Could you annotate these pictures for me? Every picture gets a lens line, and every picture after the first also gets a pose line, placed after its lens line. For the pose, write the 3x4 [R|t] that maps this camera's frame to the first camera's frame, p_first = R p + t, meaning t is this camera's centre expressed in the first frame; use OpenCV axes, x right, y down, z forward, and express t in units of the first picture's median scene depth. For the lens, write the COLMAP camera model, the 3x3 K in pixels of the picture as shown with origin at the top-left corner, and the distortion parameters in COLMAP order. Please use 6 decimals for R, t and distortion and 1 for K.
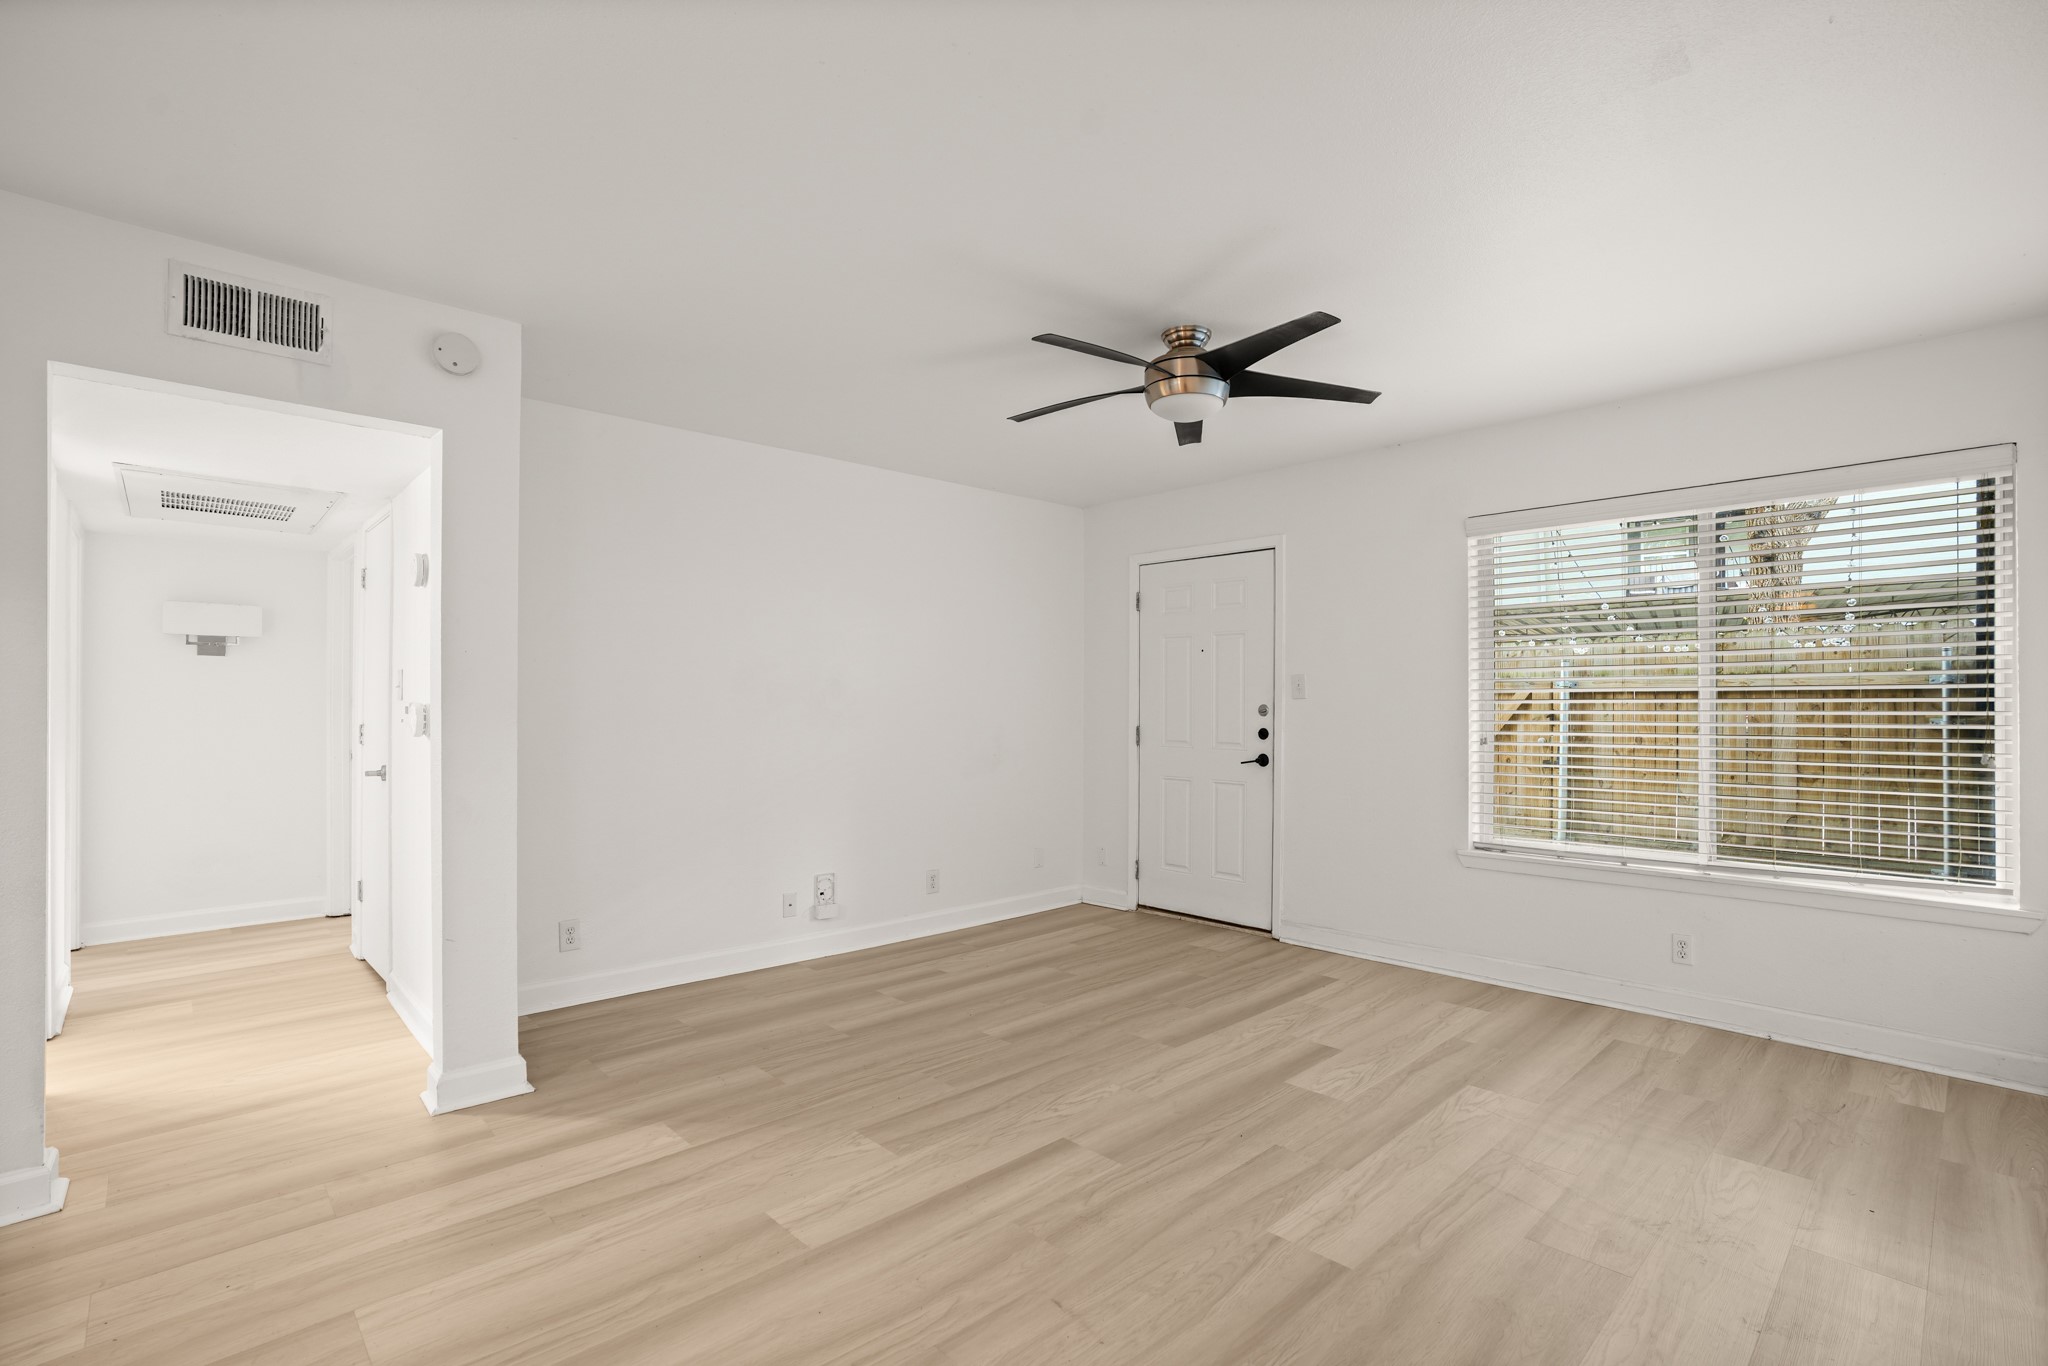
lens RADIAL K [[961.6, 0, 1011.0], [0, 961.6, 718.7], [0, 0, 1]] dist [-0.072737, 0.031103]
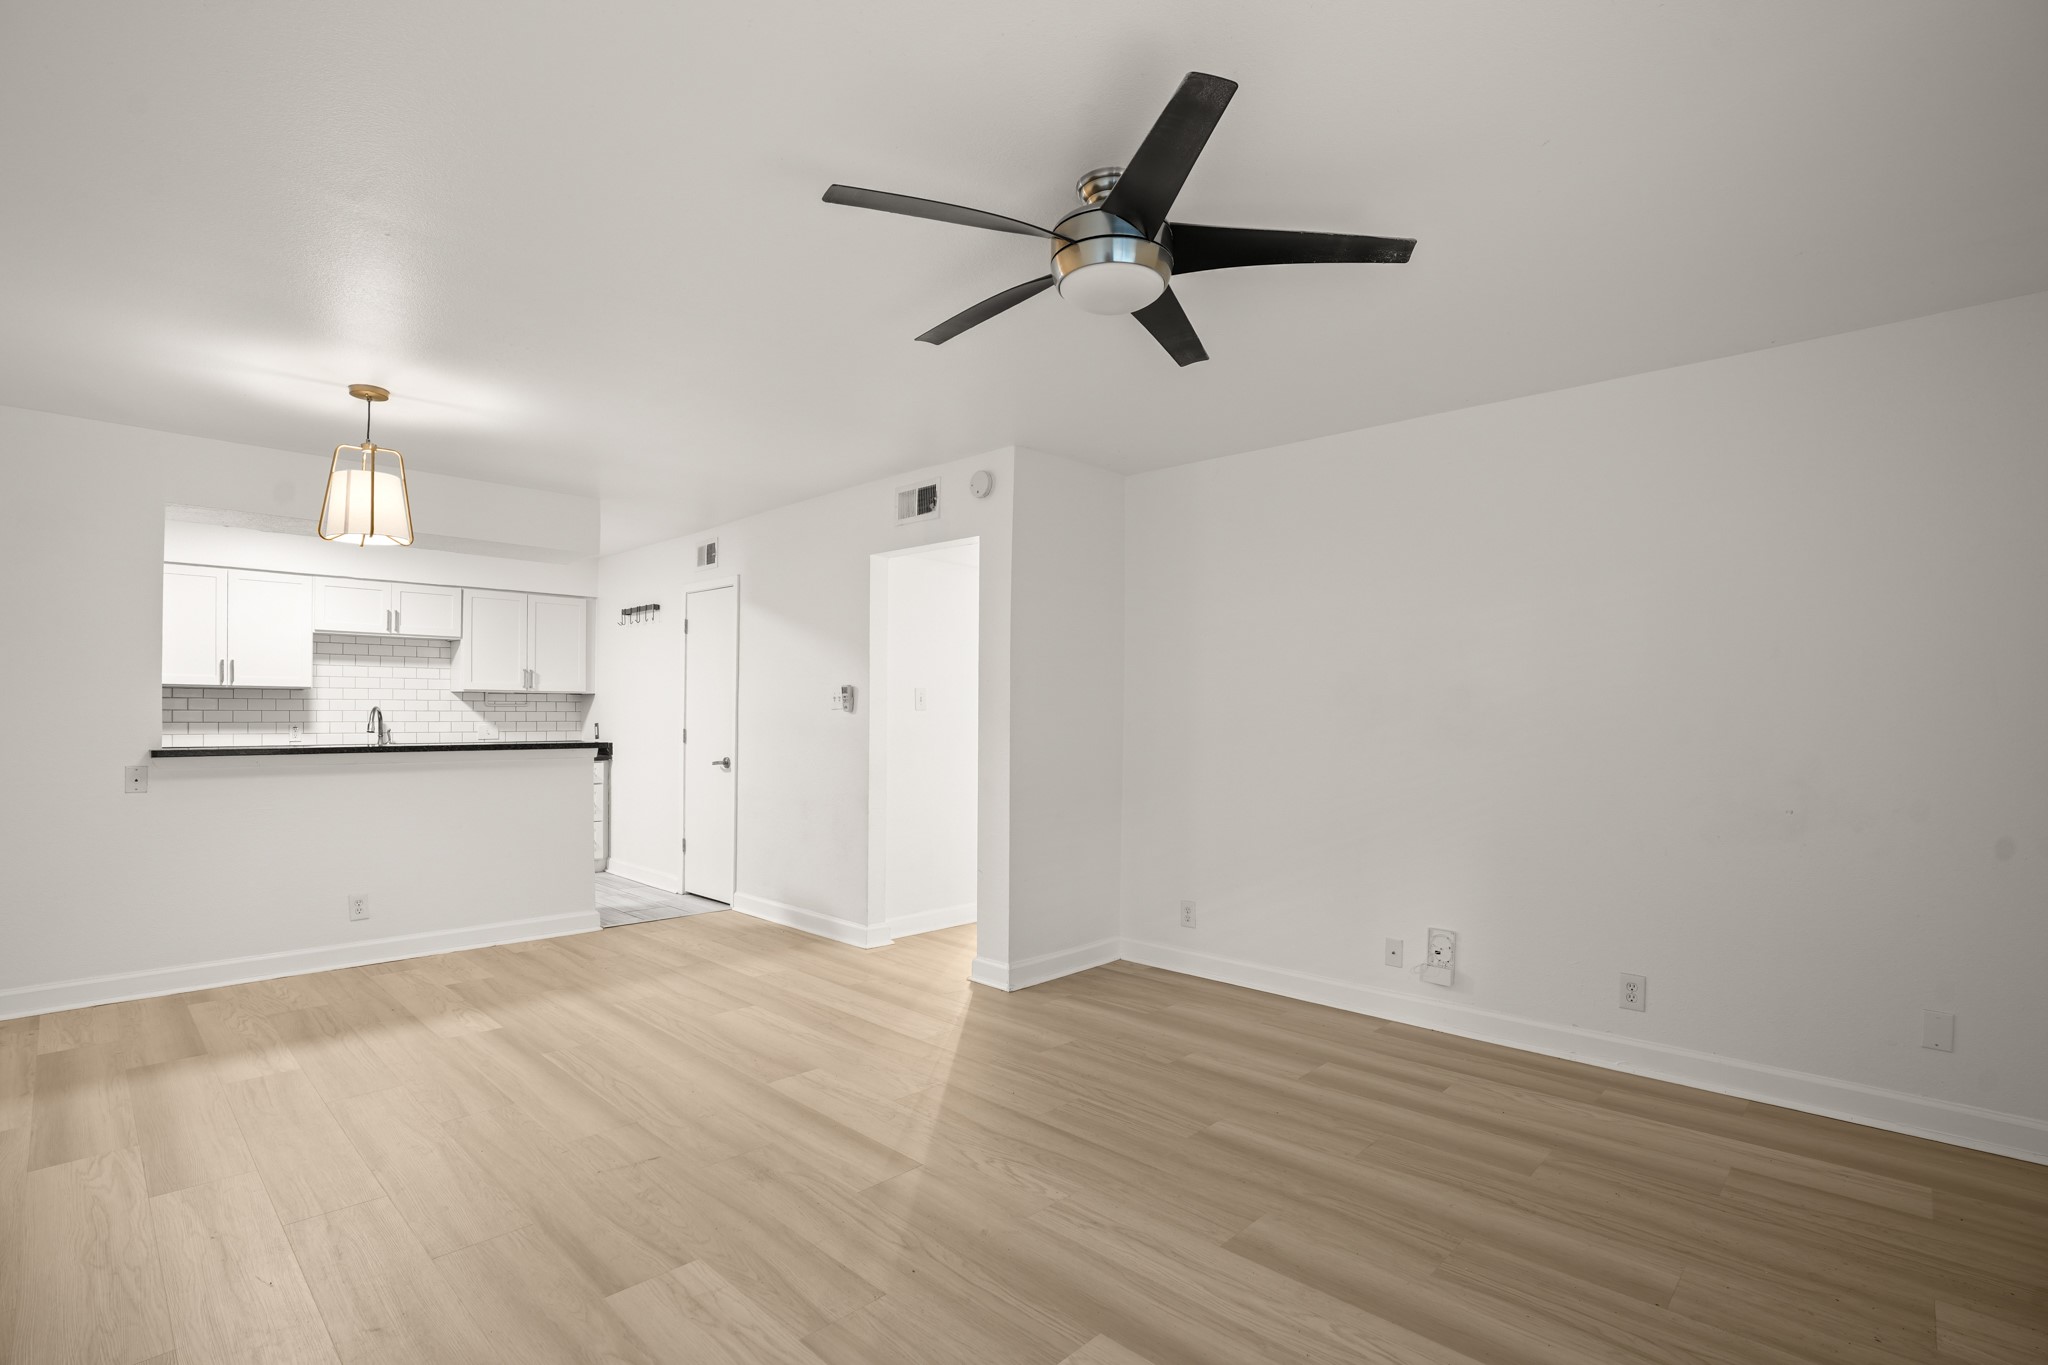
lens RADIAL K [[961.6, 0, 1011.0], [0, 961.6, 718.2], [0, 0, 1]] dist [-0.072737, 0.031103]
pose [[0.039071, 0.004326, -0.999227, 0.753106], [-0.021089, 0.999771, 0.003504, -0.014484], [0.999014, 0.020935, 0.039153, 0.767608]]
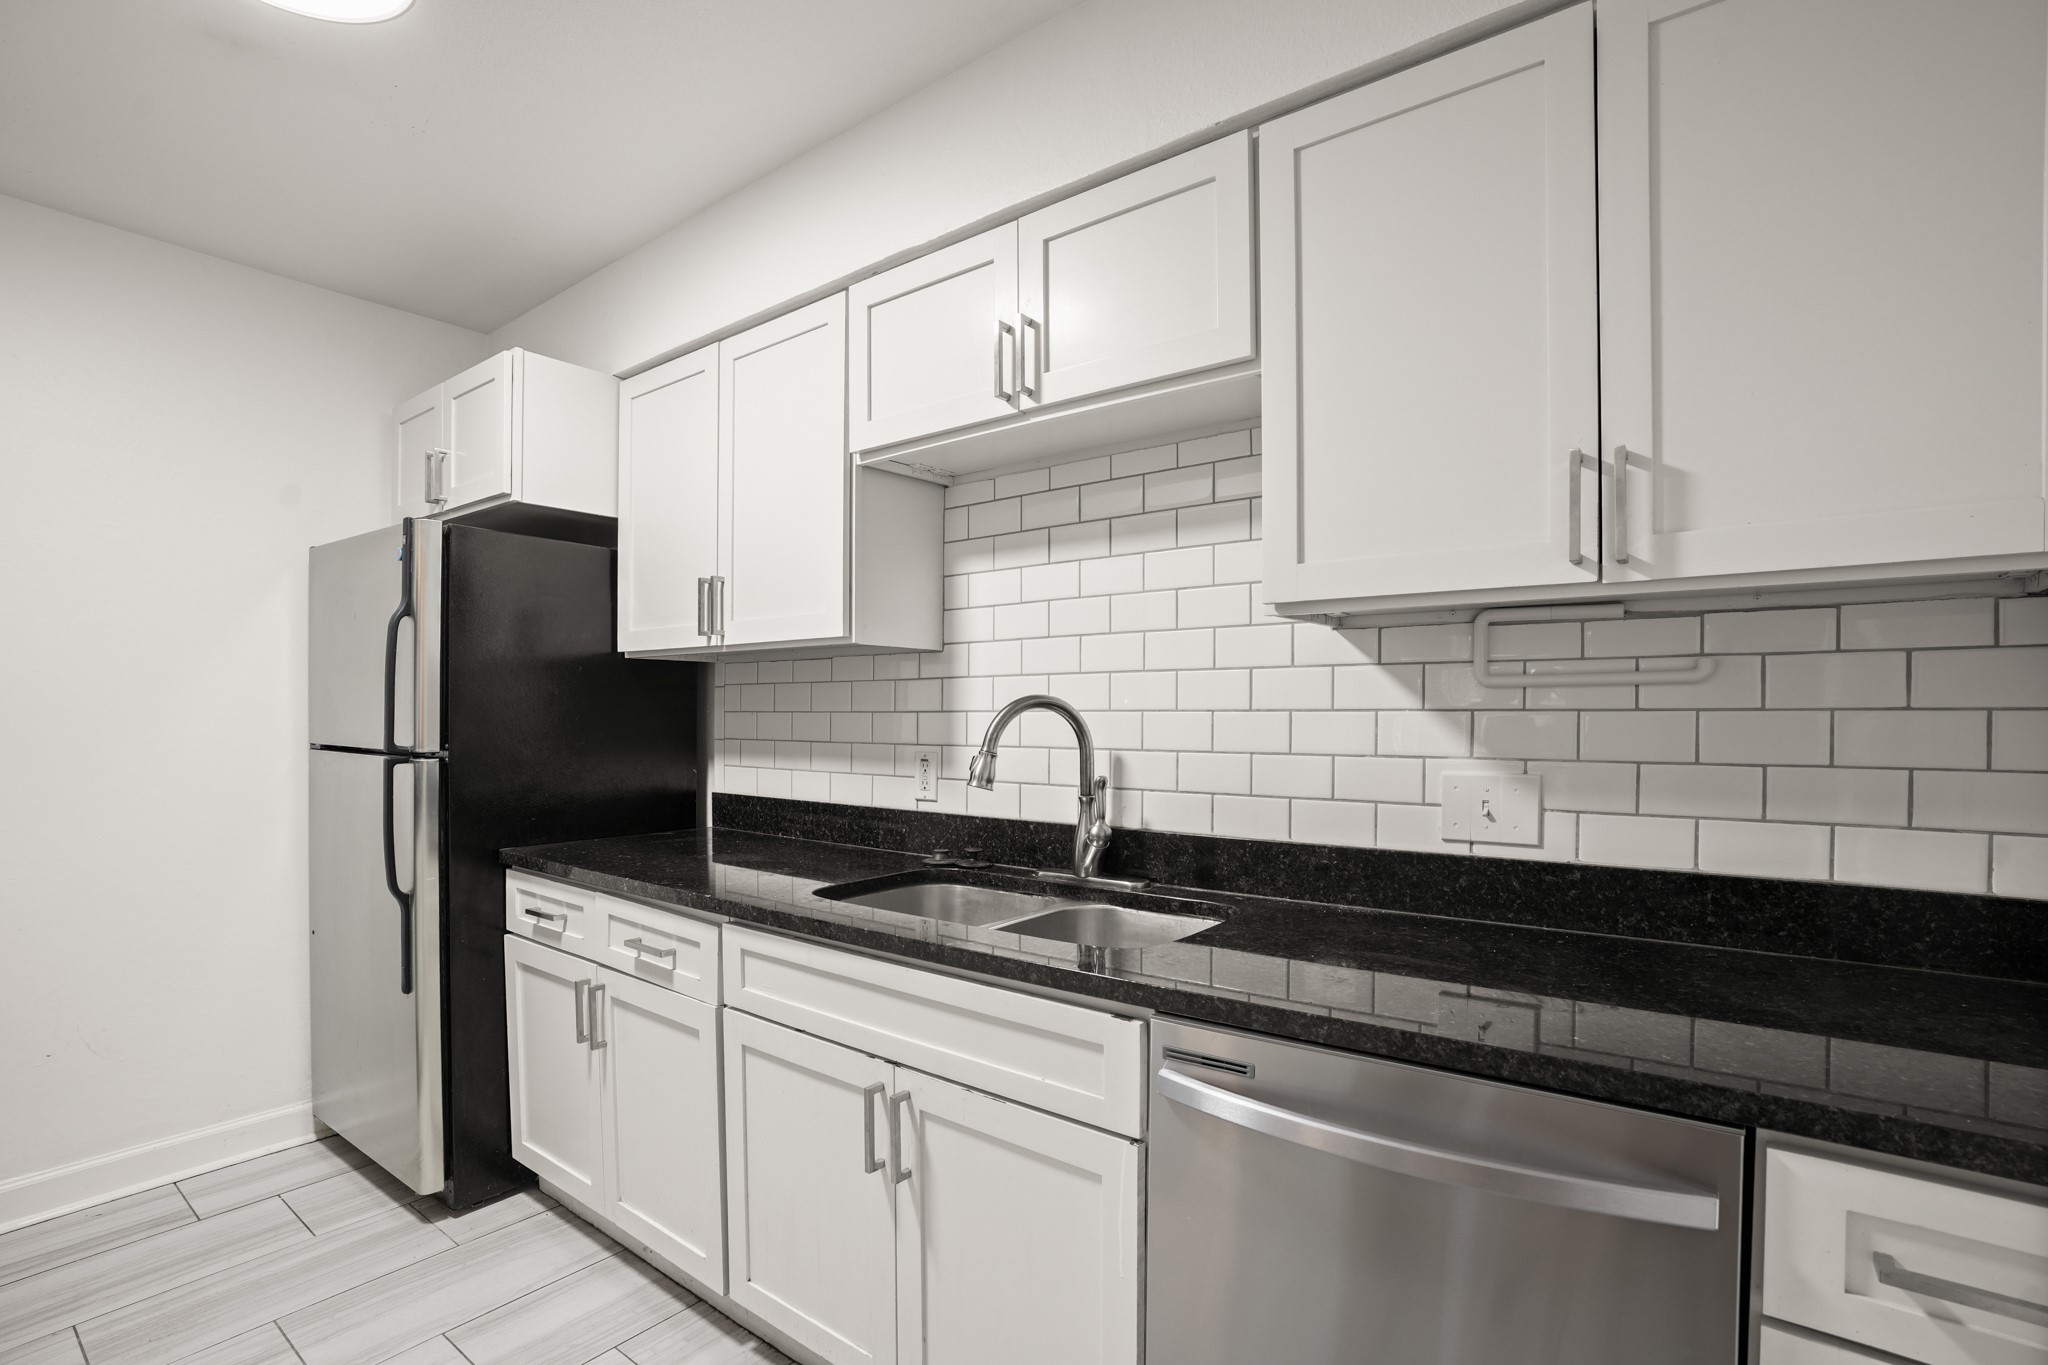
lens RADIAL K [[961.6, 0, 1011.0], [0, 961.6, 718.2], [0, 0, 1]] dist [-0.072737, 0.031103]
pose [[-0.988156, -0.000042, -0.153454, -0.981778], [-0.003113, 0.999800, 0.019777, -0.002849], [0.153423, 0.020020, -0.987958, 0.131441]]
